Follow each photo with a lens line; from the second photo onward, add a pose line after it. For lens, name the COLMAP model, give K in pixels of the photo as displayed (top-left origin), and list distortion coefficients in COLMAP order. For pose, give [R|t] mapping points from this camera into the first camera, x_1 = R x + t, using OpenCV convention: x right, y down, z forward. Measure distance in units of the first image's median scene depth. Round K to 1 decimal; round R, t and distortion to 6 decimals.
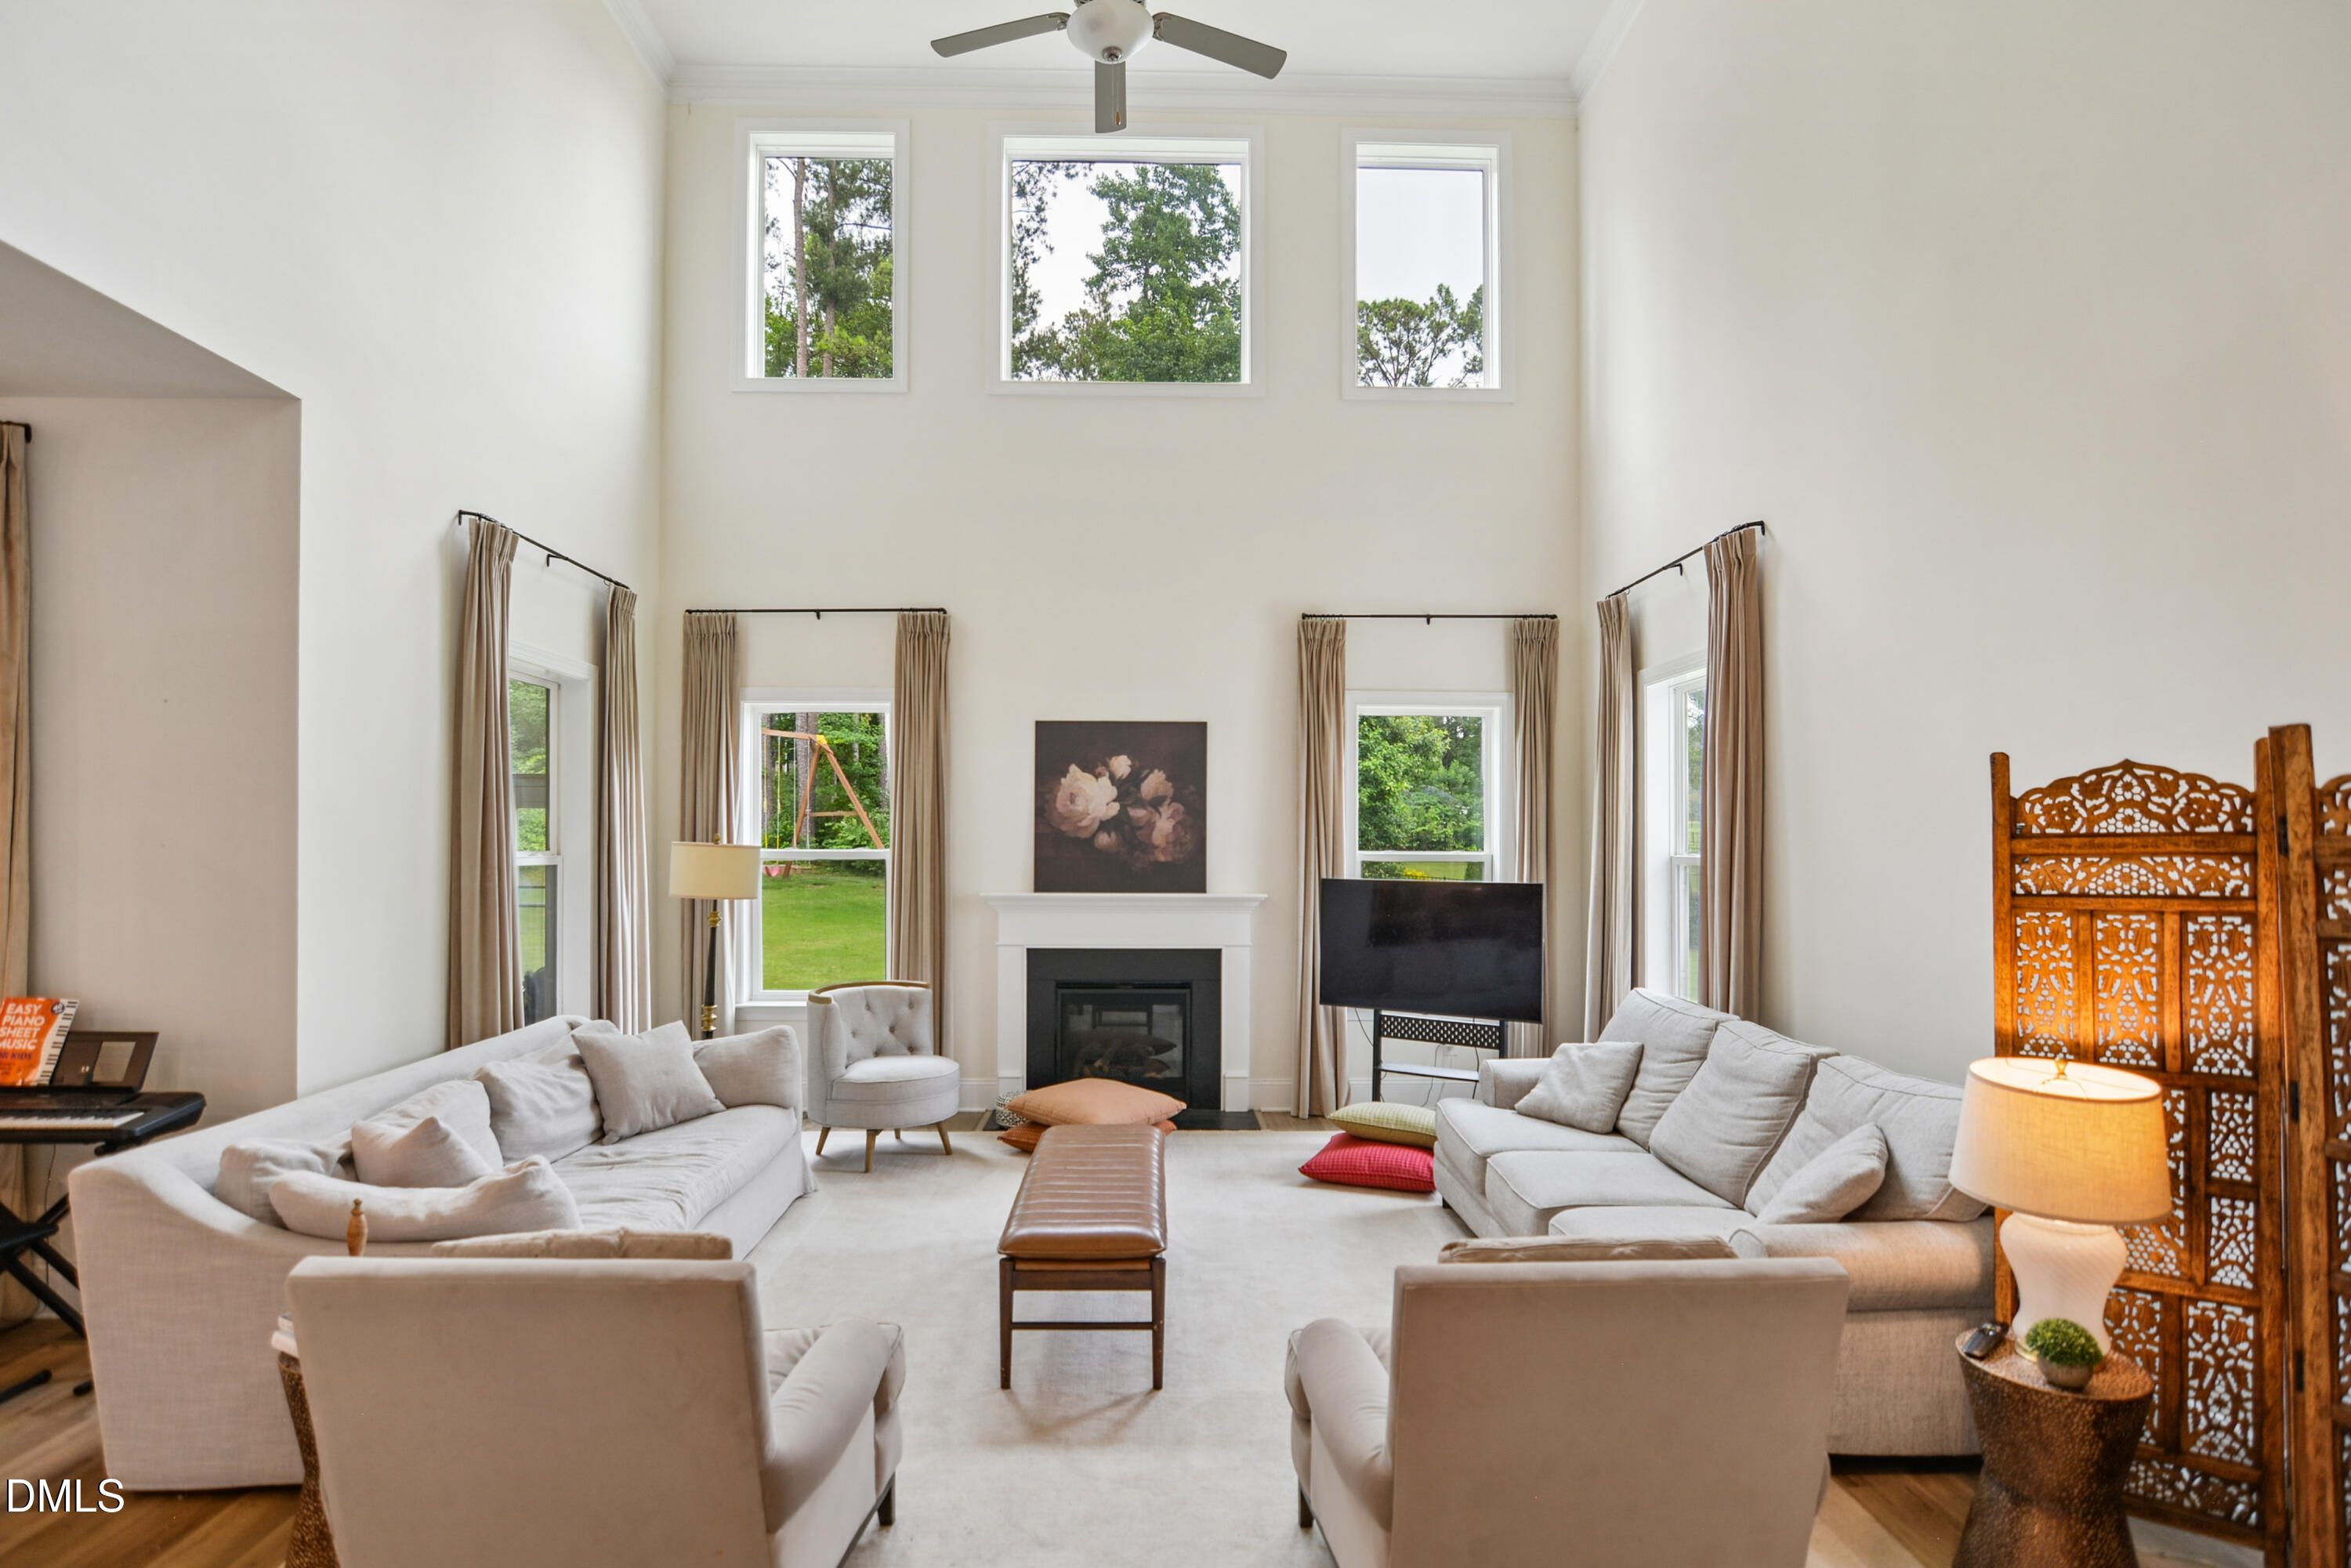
lens RADIAL K [[1184.6, 0, 1174.1], [0, 1184.6, 839.5], [0, 0, 1]] dist [-0.033012, 0.011553]
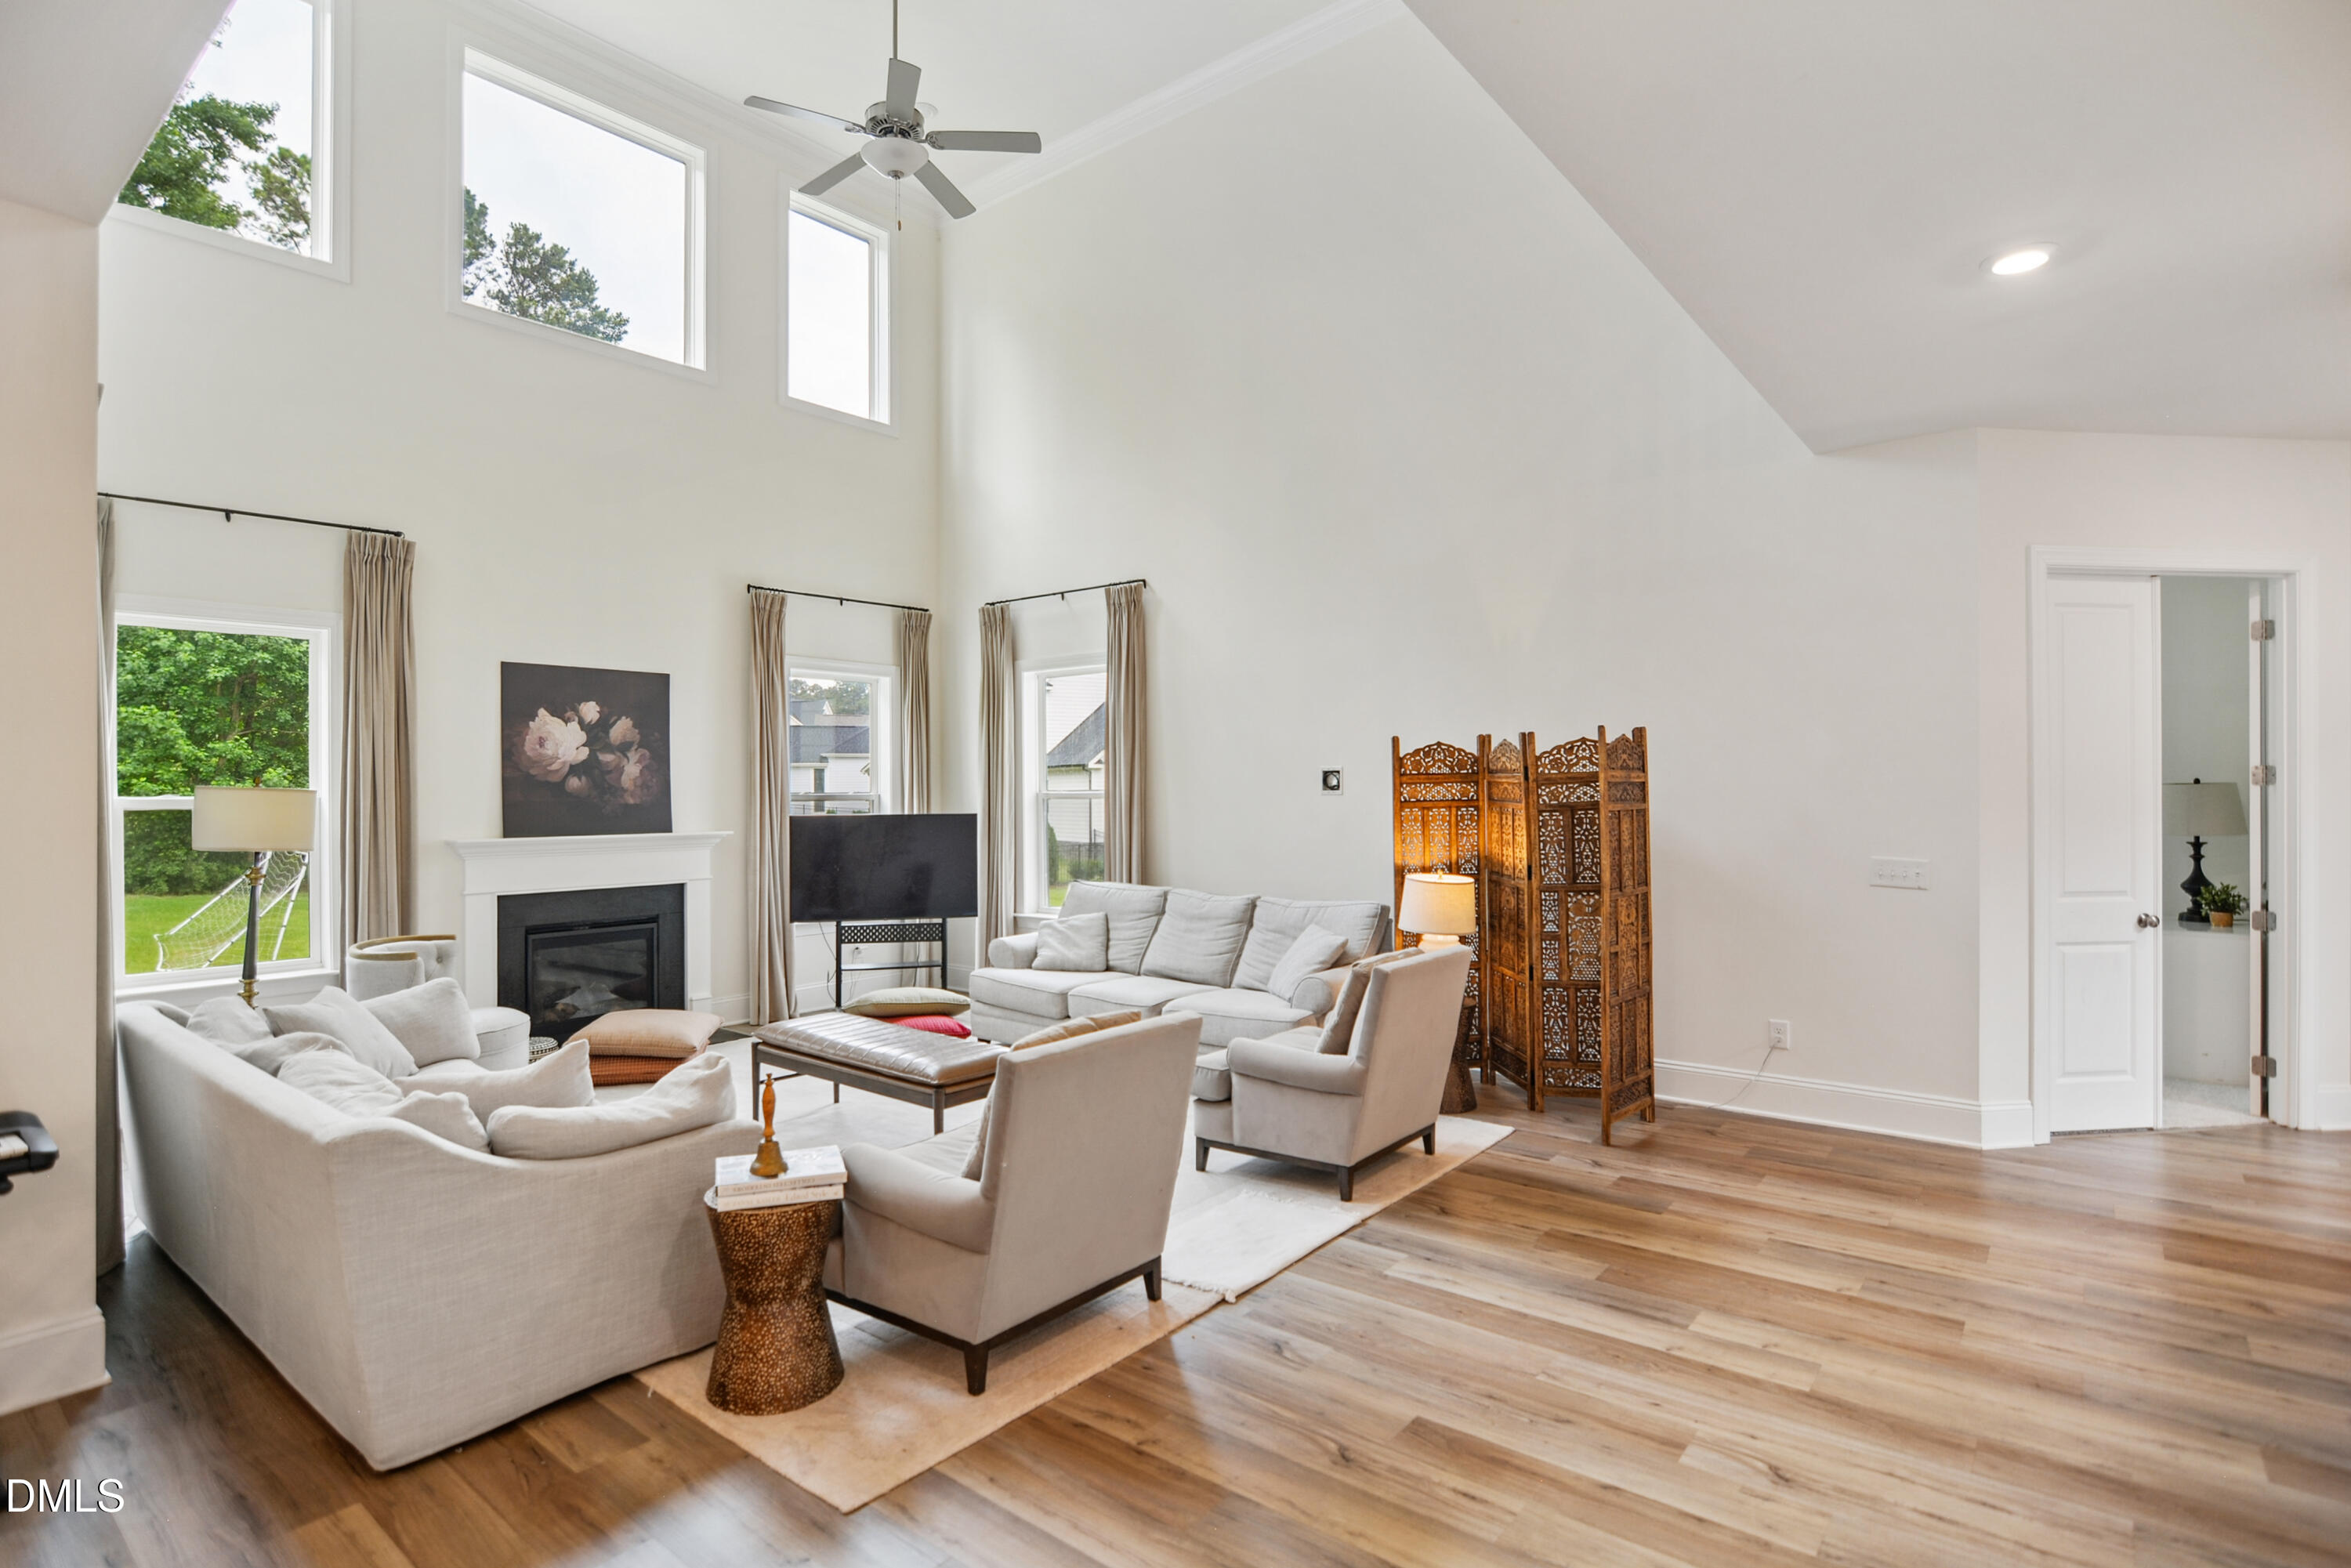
lens RADIAL K [[1161.2, 0, 1172.8], [0, 1161.2, 776.9], [0, 0, 1]] dist [-0.033771, 0.008957]
pose [[0.647722, 0.000334, 0.761876, -0.481959], [0.007485, 0.999949, -0.006802, 0.005119], [-0.761840, 0.010108, 0.647687, -0.032575]]
